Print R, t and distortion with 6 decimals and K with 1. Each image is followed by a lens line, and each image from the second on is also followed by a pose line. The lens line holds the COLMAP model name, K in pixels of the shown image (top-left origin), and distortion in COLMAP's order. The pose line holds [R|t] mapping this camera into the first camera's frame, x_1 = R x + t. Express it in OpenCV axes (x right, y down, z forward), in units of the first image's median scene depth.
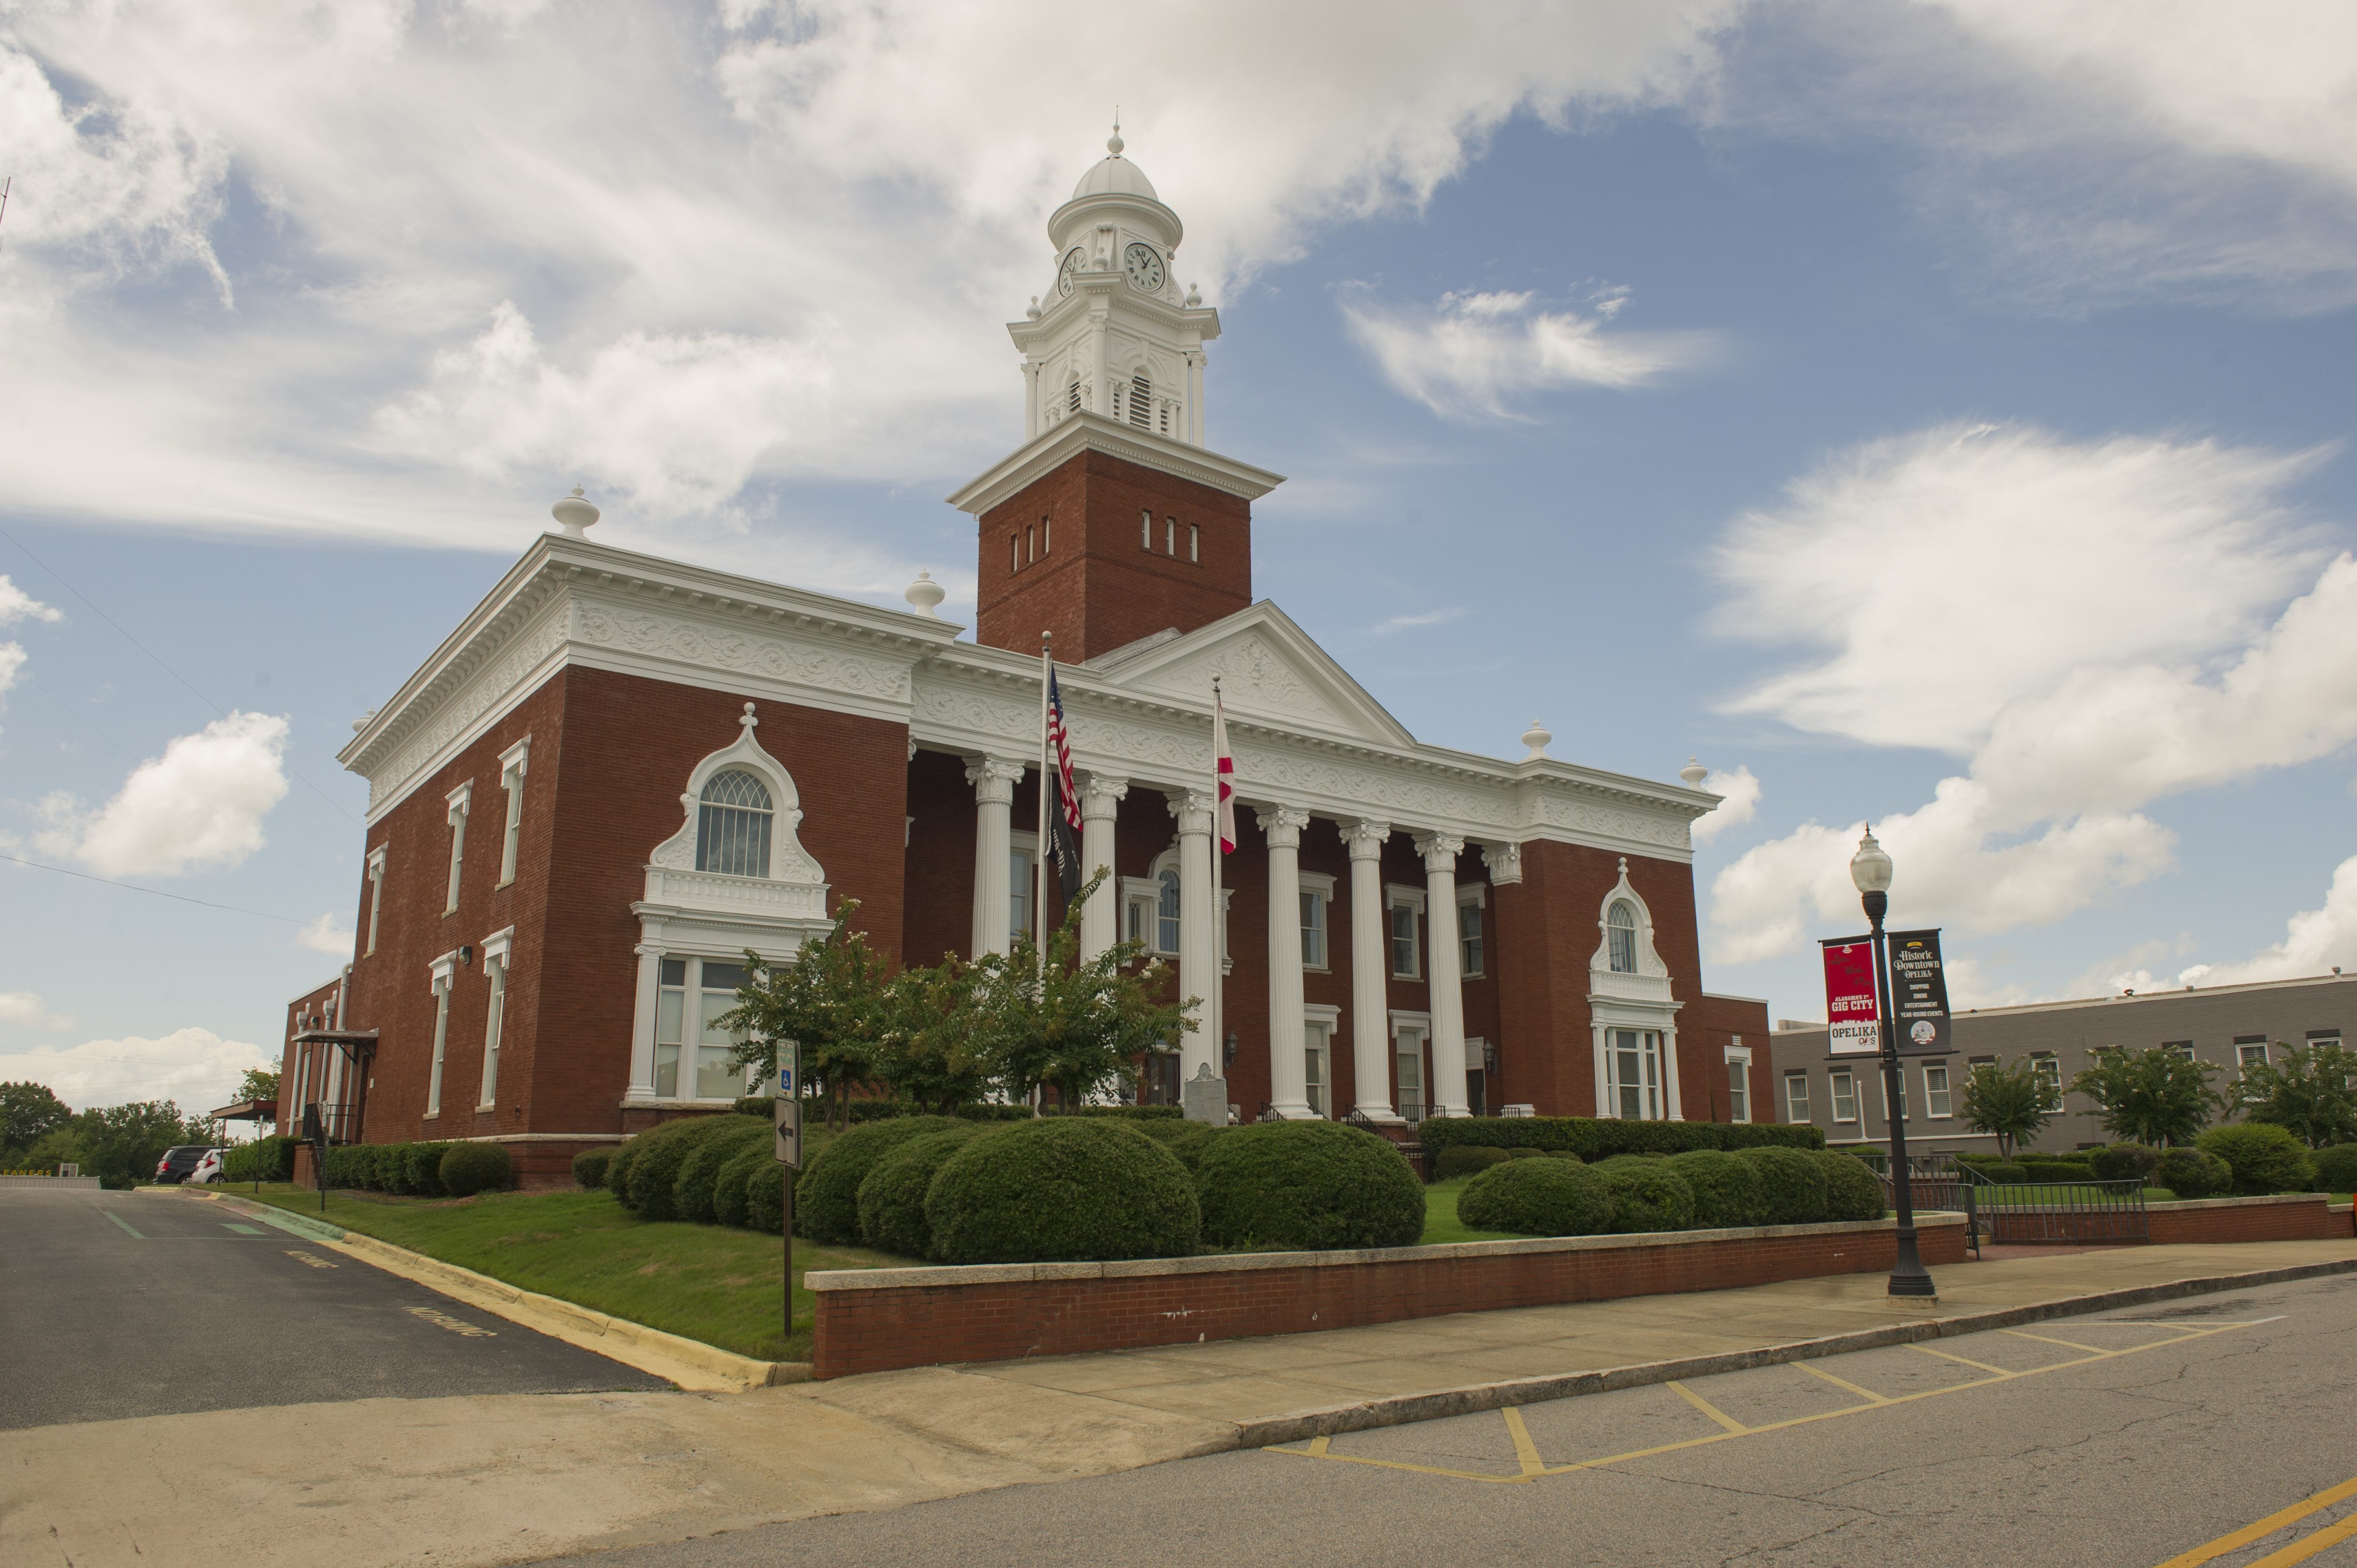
lens RADIAL K [[1619.1, 0, 1196.8], [0, 1619.1, 800.0], [0, 0, 1]] dist [-0.051797, 0.000275]
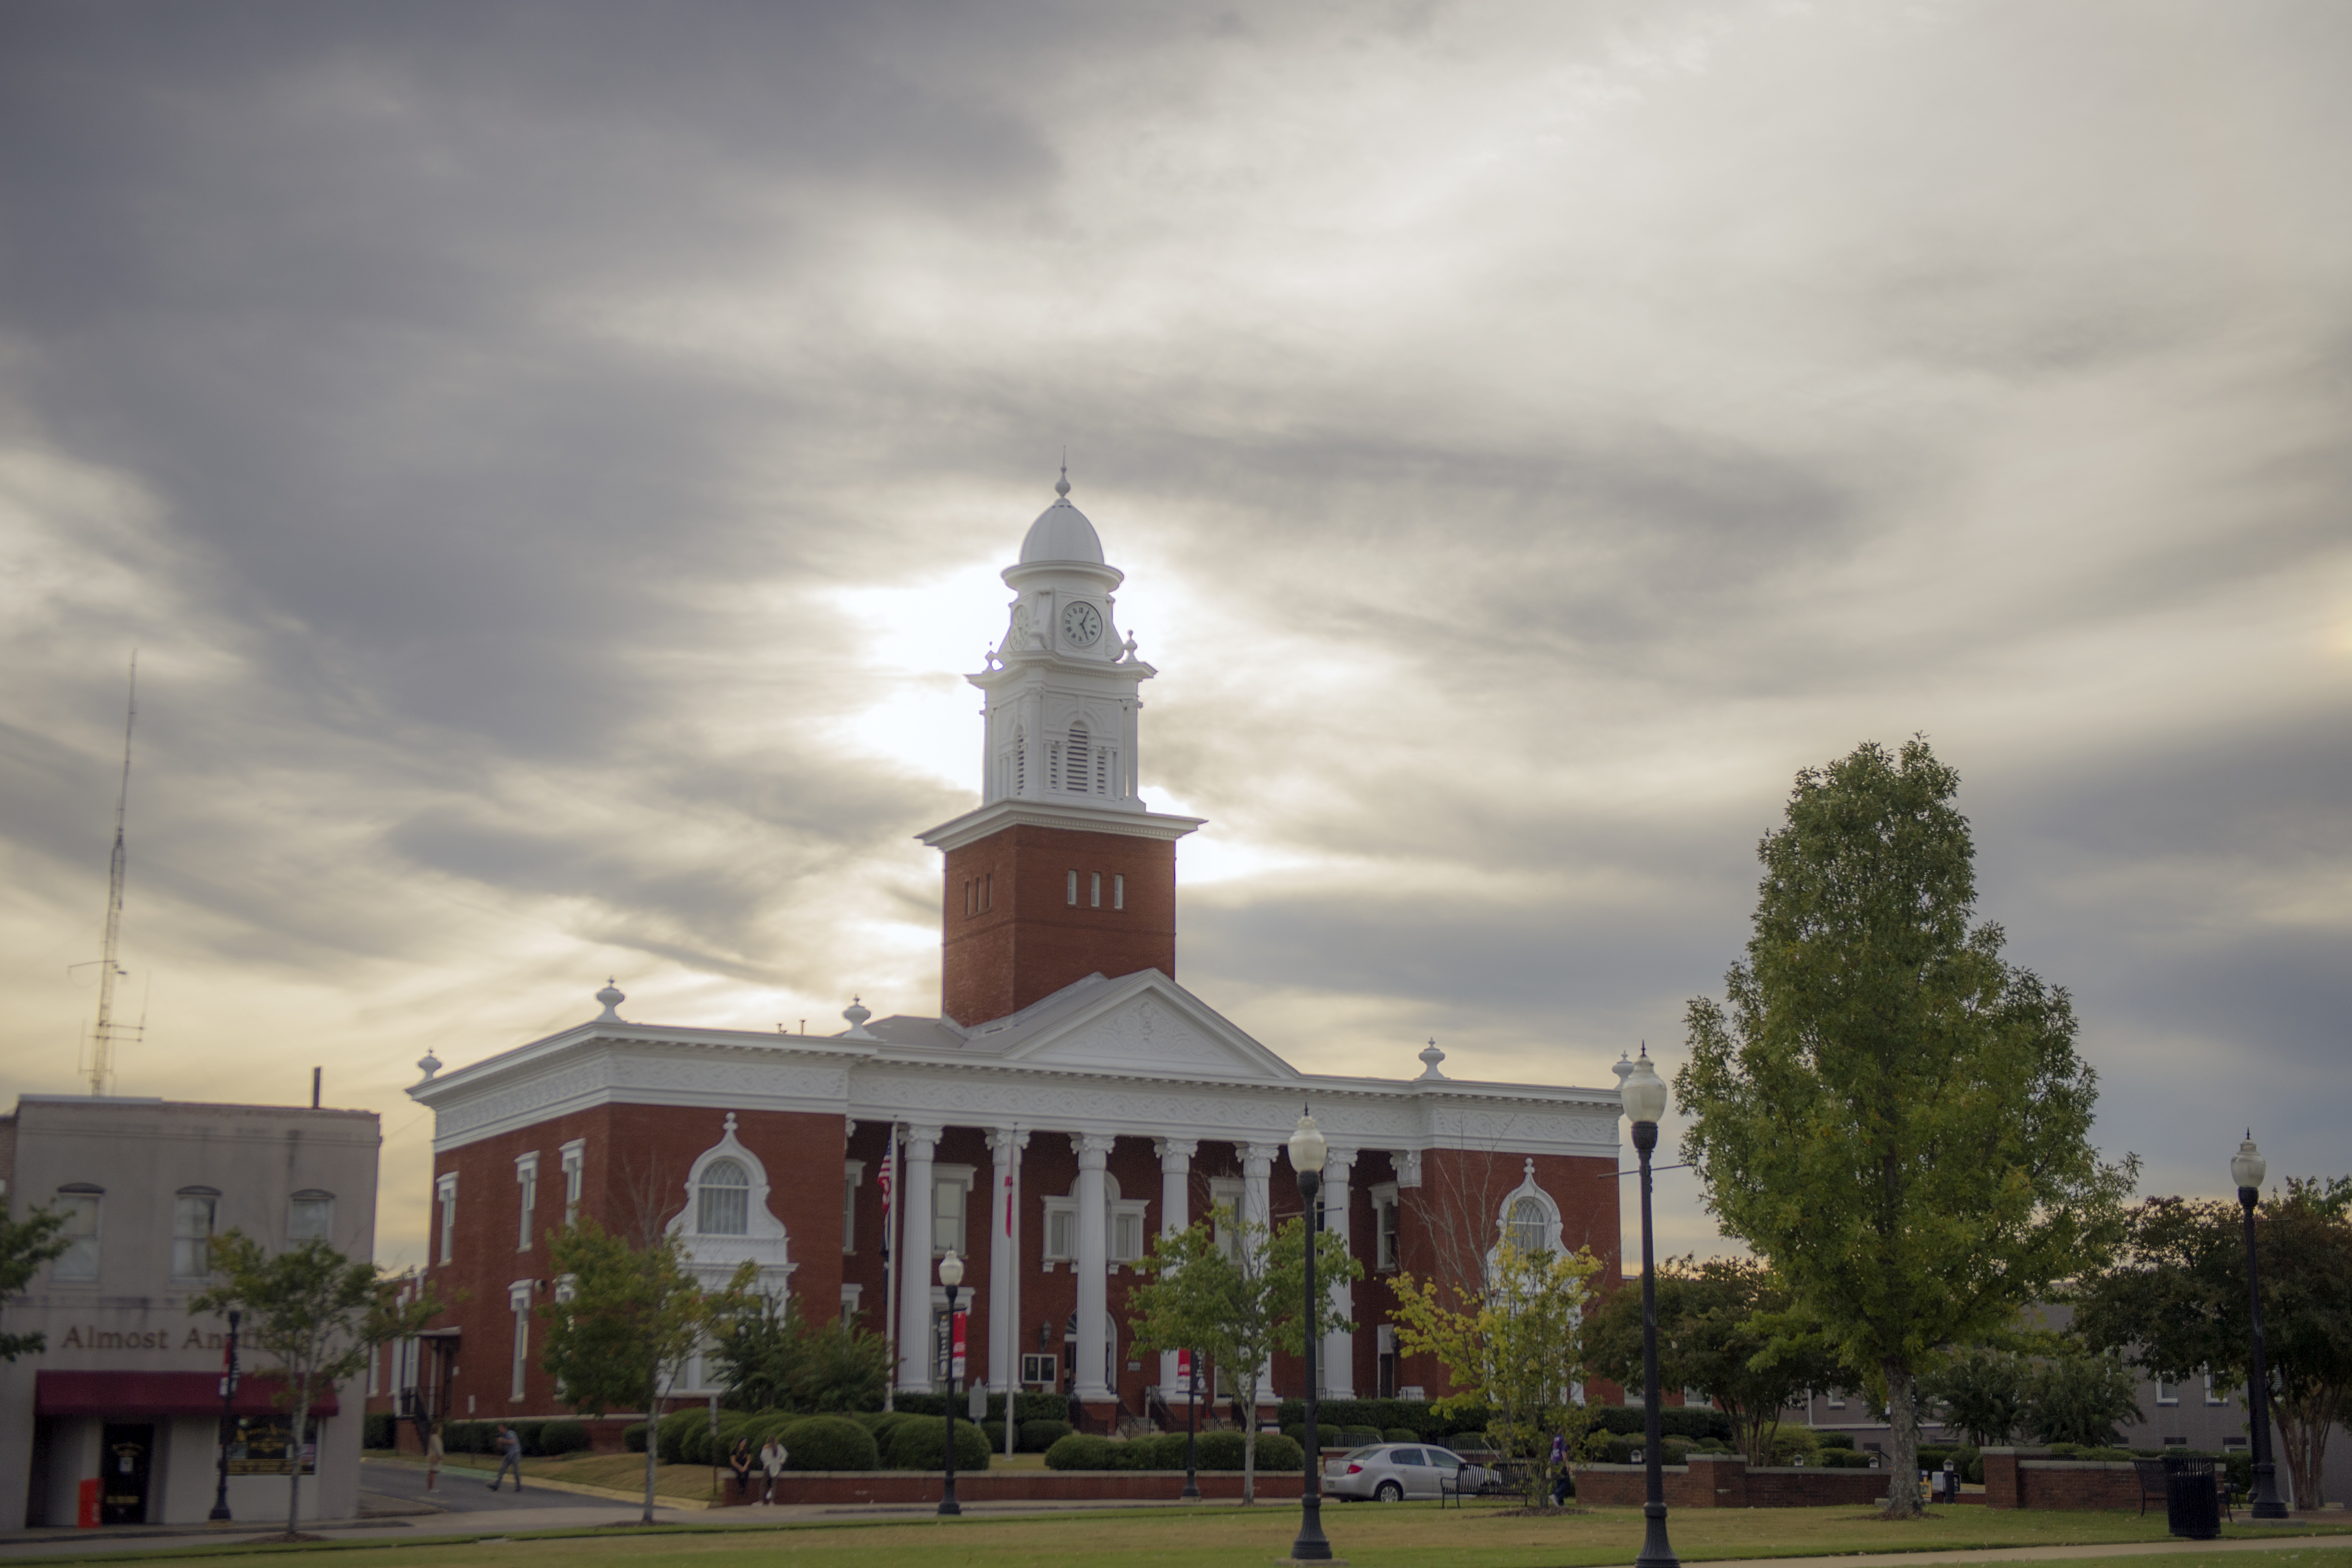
lens RADIAL K [[3316.3, 0, 1176.0], [0, 3316.3, 784.0], [0, 0, 1]] dist [0.105443, -0.060128]
pose [[0.984625, -0.022192, -0.173265, 0.524403], [0.027079, 0.999298, 0.025896, -0.346894], [0.172568, -0.030190, 0.984535, -1.524570]]
